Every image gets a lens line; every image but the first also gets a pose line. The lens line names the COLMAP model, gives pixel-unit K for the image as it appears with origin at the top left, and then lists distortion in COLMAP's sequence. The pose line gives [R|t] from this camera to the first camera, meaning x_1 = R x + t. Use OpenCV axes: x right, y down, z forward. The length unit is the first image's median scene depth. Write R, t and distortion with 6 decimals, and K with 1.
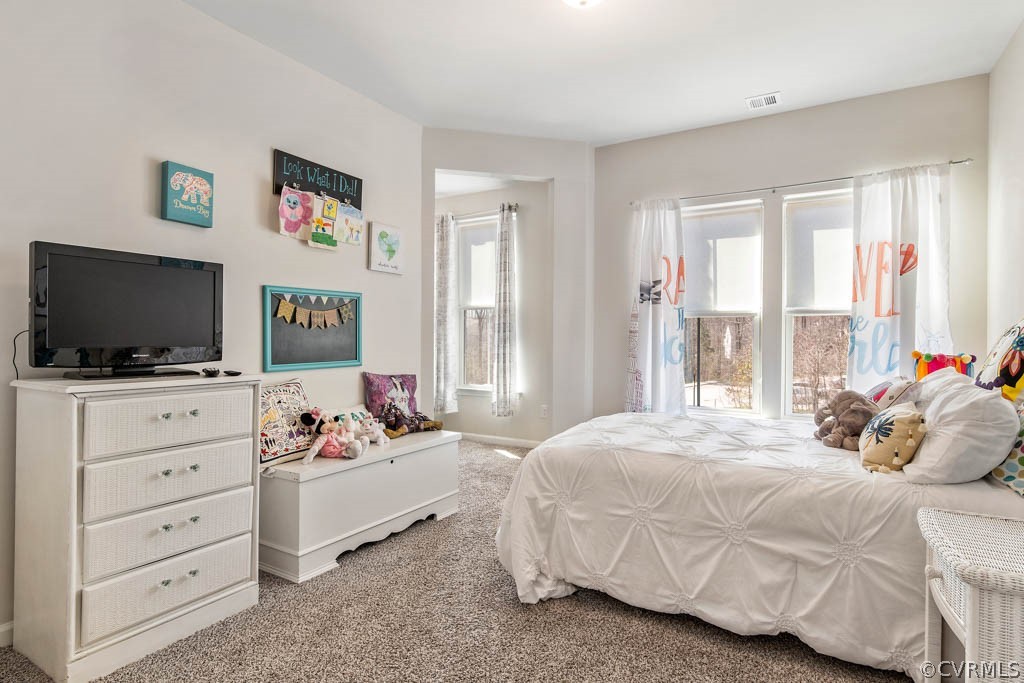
lens RADIAL K [[527.8, 0, 511.9], [0, 527.8, 338.8], [0, 0, 1]] dist [-0.000523, 0.001712]
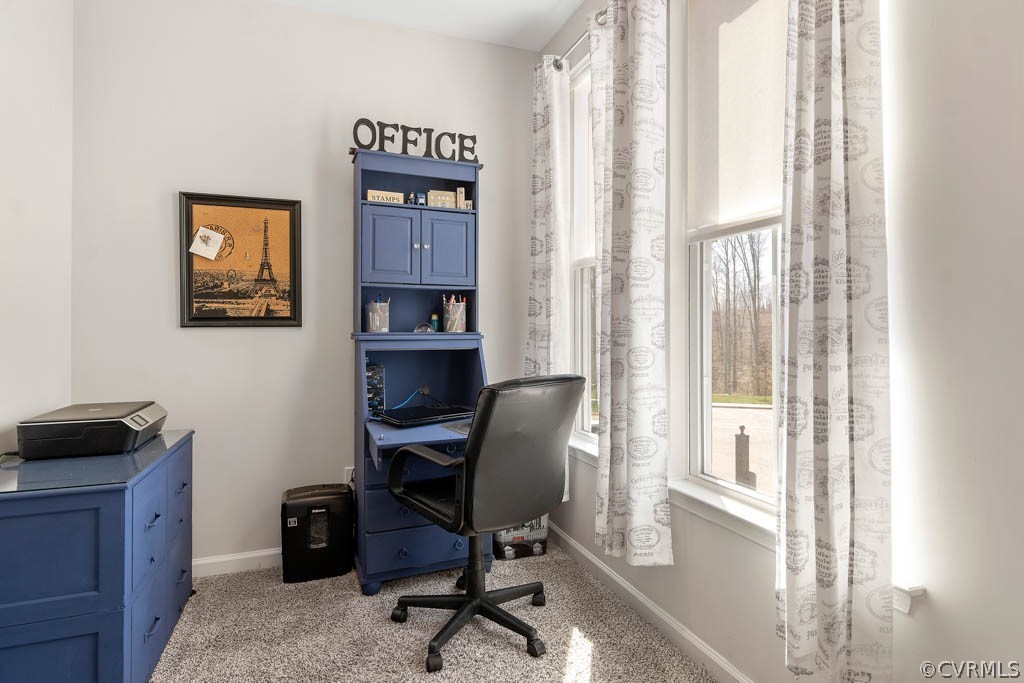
lens RADIAL K [[527.8, 0, 513.8], [0, 527.8, 335.8], [0, 0, 1]] dist [-0.000523, 0.001712]
pose [[0.795951, -0.005444, -0.605336, 0.016910], [0.003784, 0.999985, -0.004019, 0.002091], [0.605349, 0.000908, 0.795960, 0.747115]]
